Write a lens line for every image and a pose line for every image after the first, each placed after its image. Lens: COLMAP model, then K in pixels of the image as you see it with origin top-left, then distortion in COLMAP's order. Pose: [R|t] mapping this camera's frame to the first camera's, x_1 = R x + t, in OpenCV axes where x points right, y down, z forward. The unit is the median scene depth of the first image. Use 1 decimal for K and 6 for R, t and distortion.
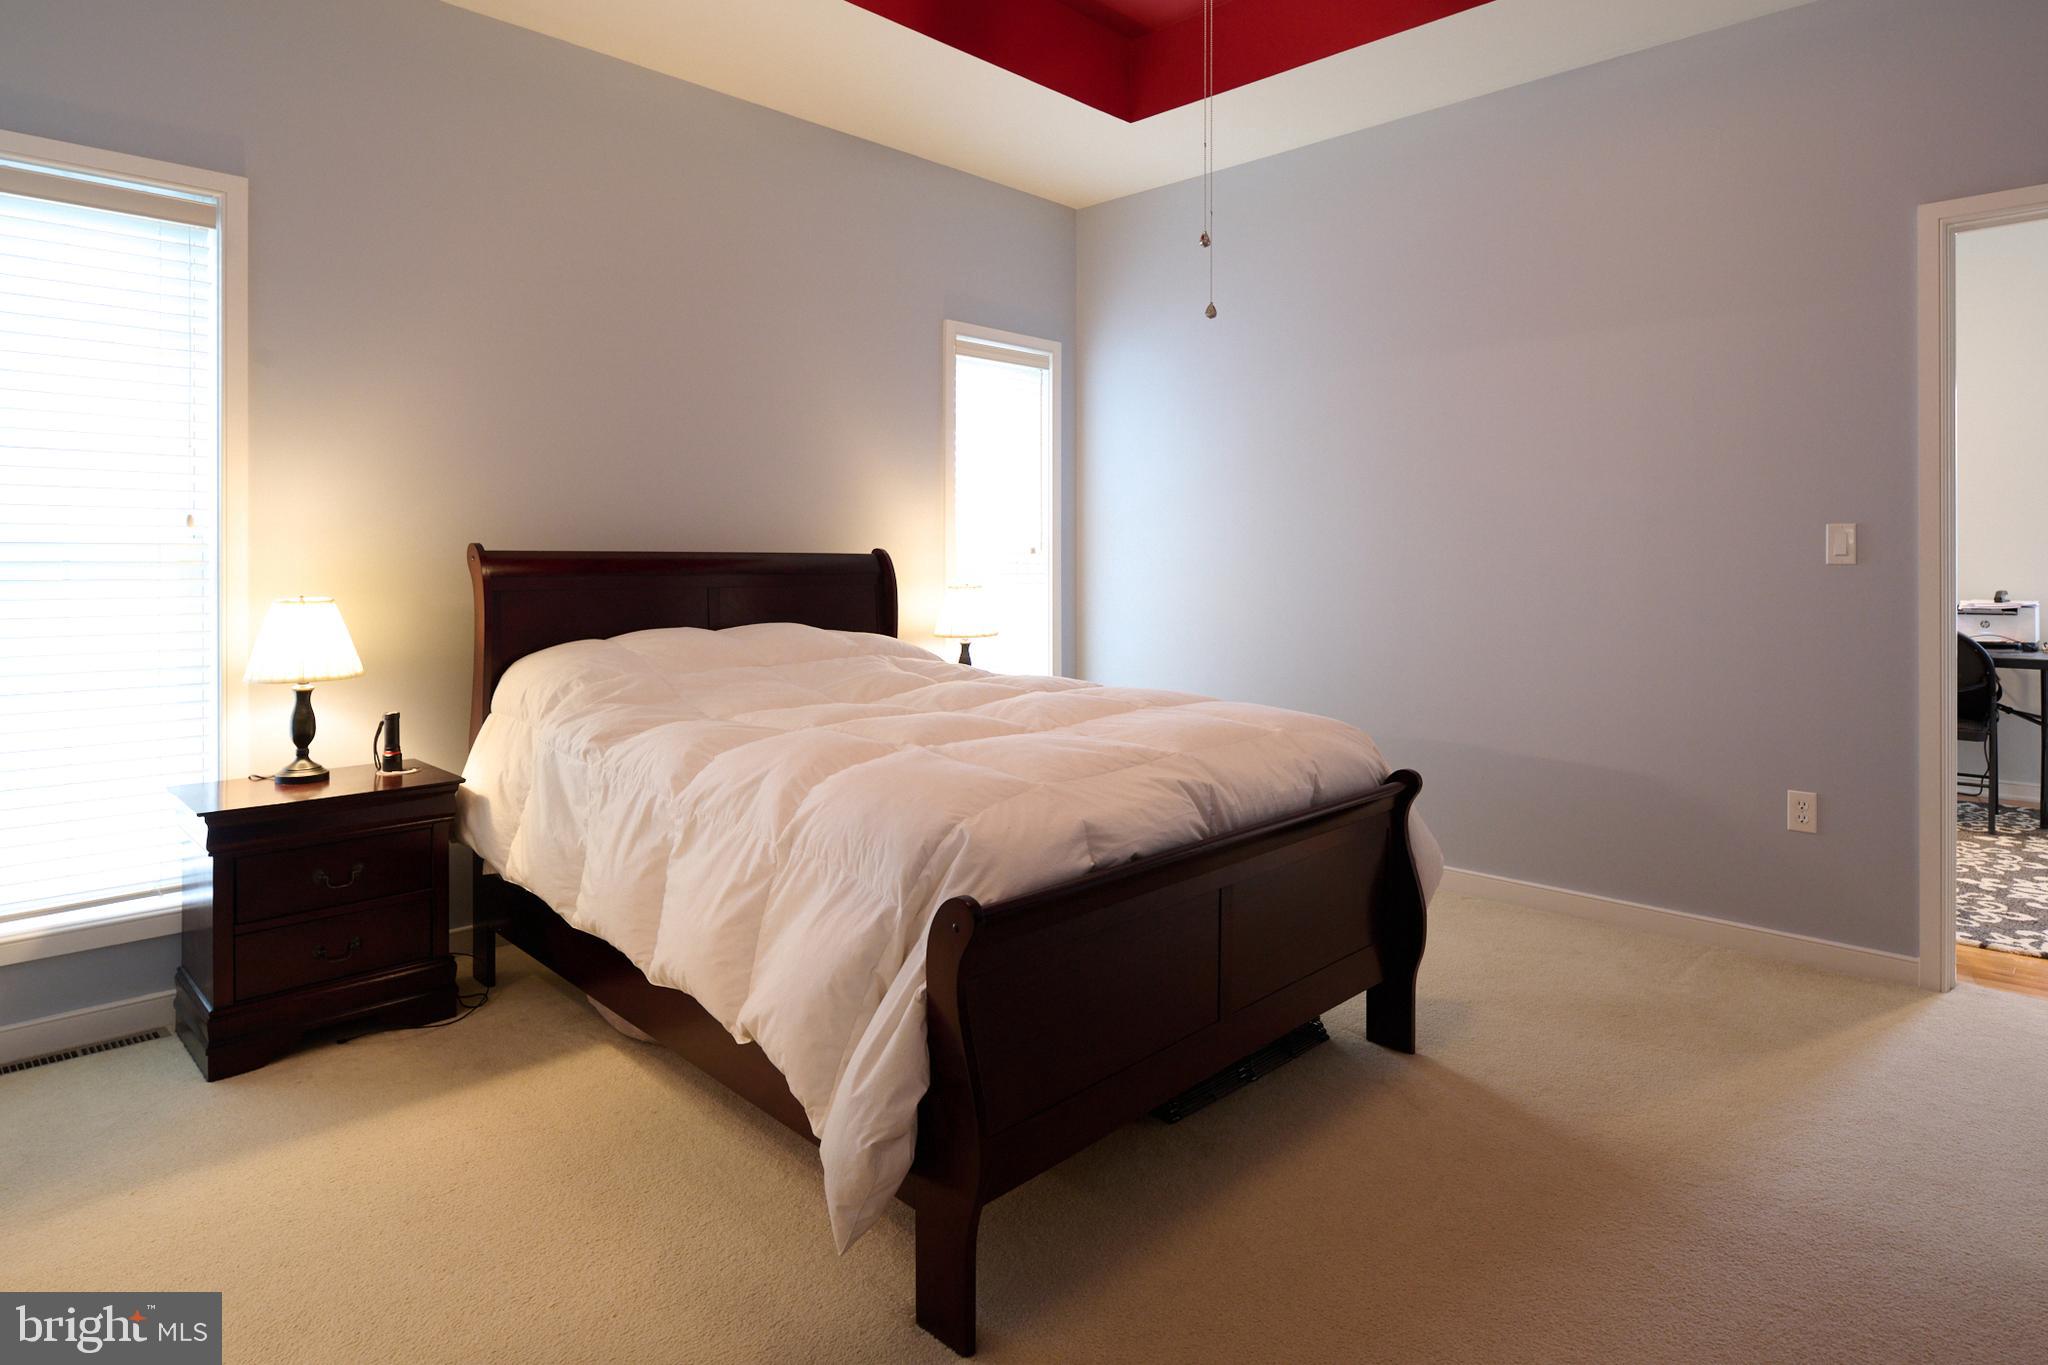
lens RADIAL K [[1138.5, 0, 1029.0], [0, 1138.5, 680.9], [0, 0, 1]] dist [-0.000345, -0.000134]
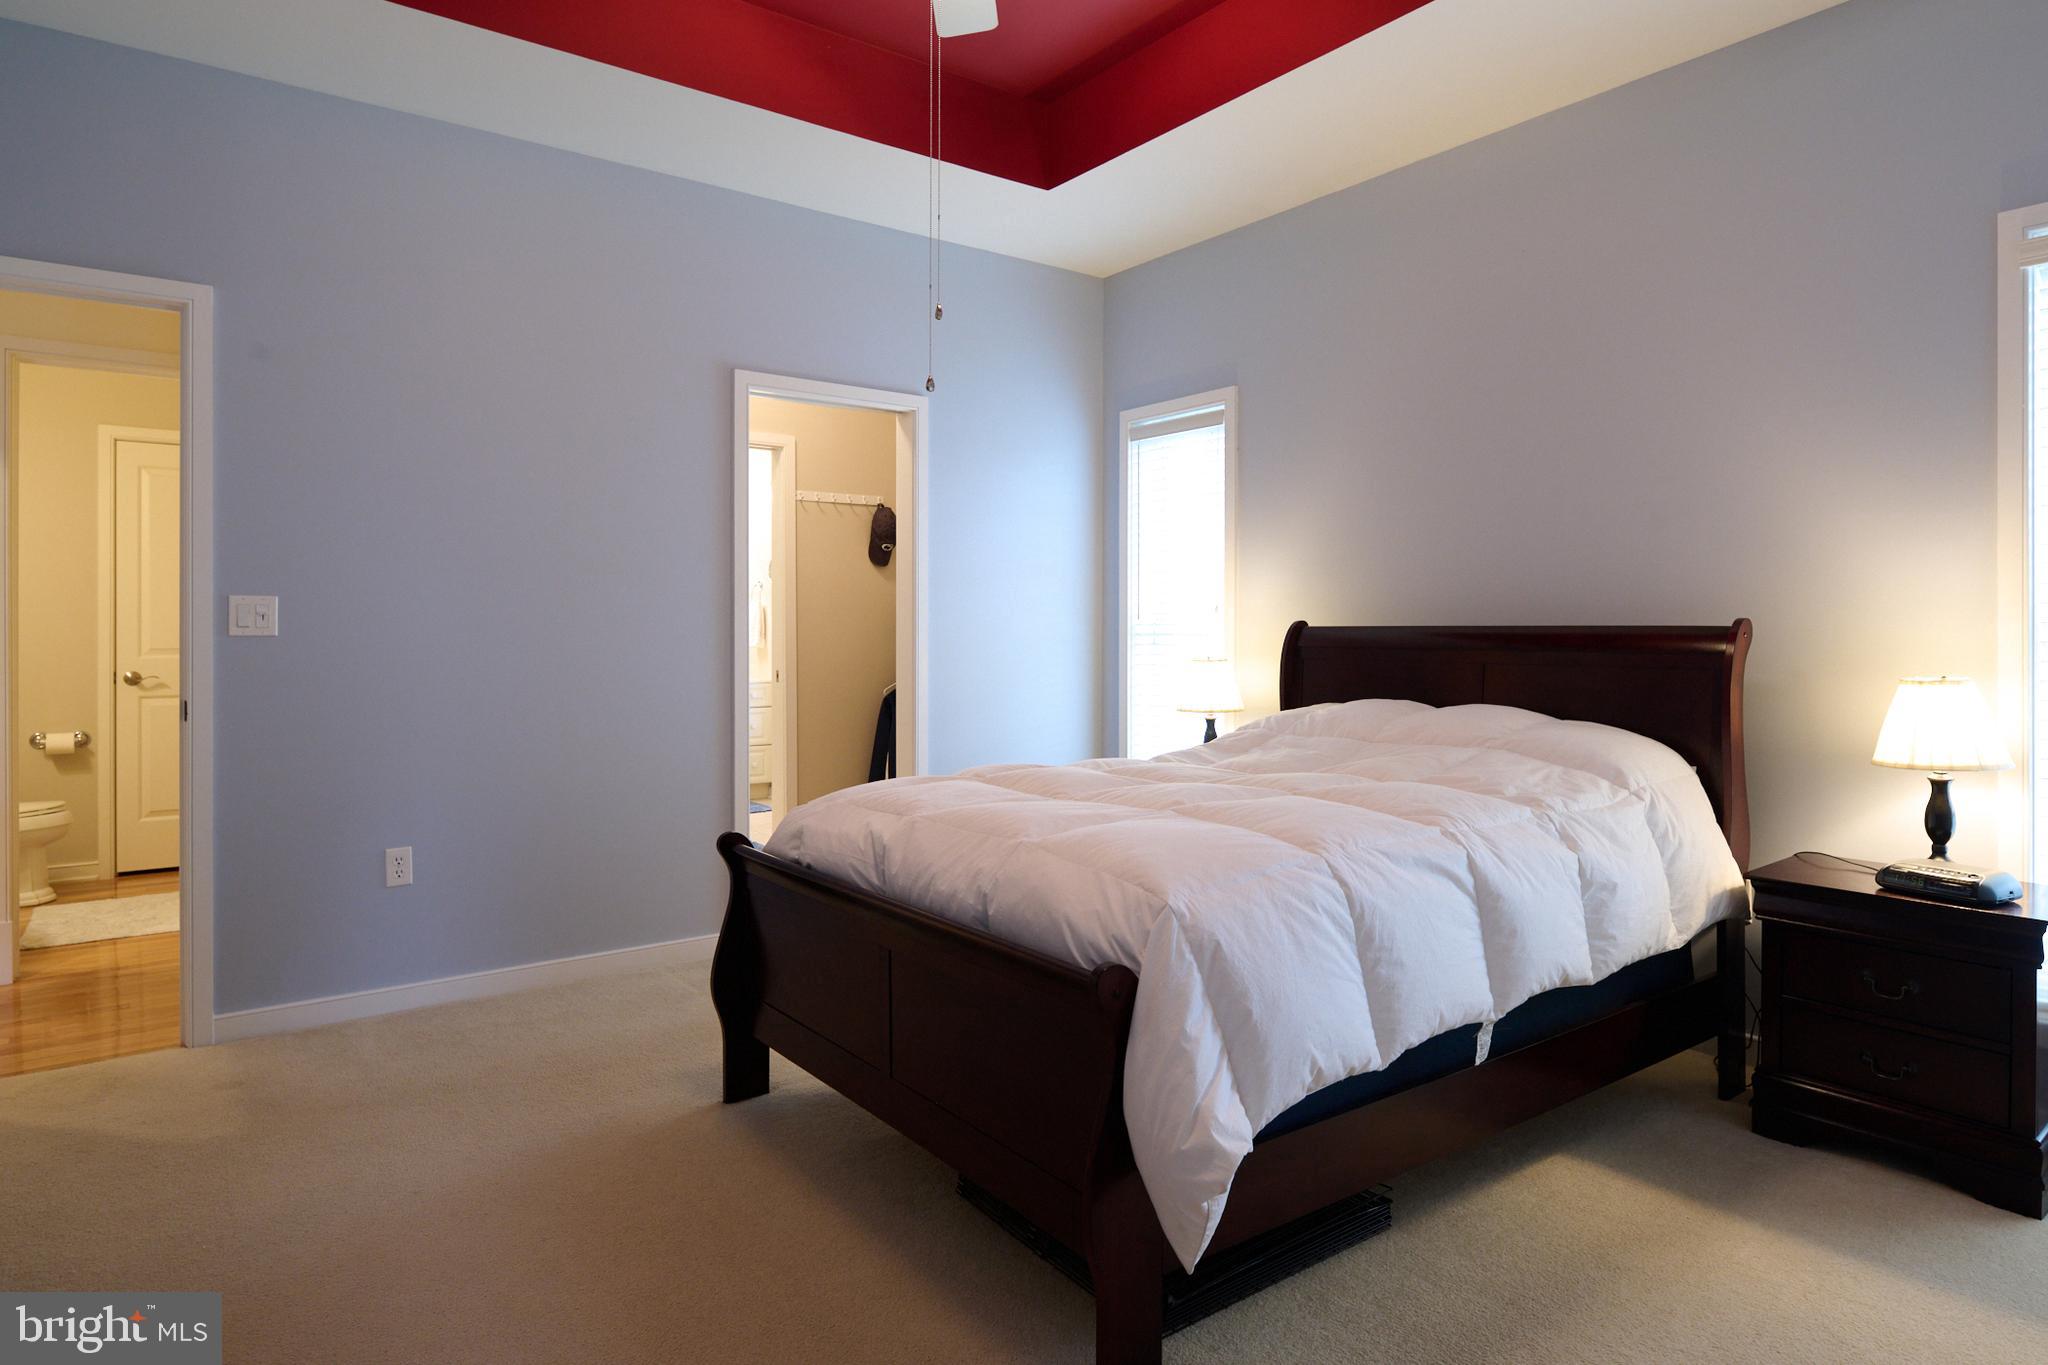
lens RADIAL K [[1180.8, 0, 1020.7], [0, 1180.8, 634.1], [0, 0, 1]] dist [0.030251, -0.000103]
pose [[-0.158963, -0.000566, -0.987284, 0.716313], [-0.105800, 0.994251, 0.016465, -0.078169], [0.981599, 0.107072, -0.158109, 0.755853]]
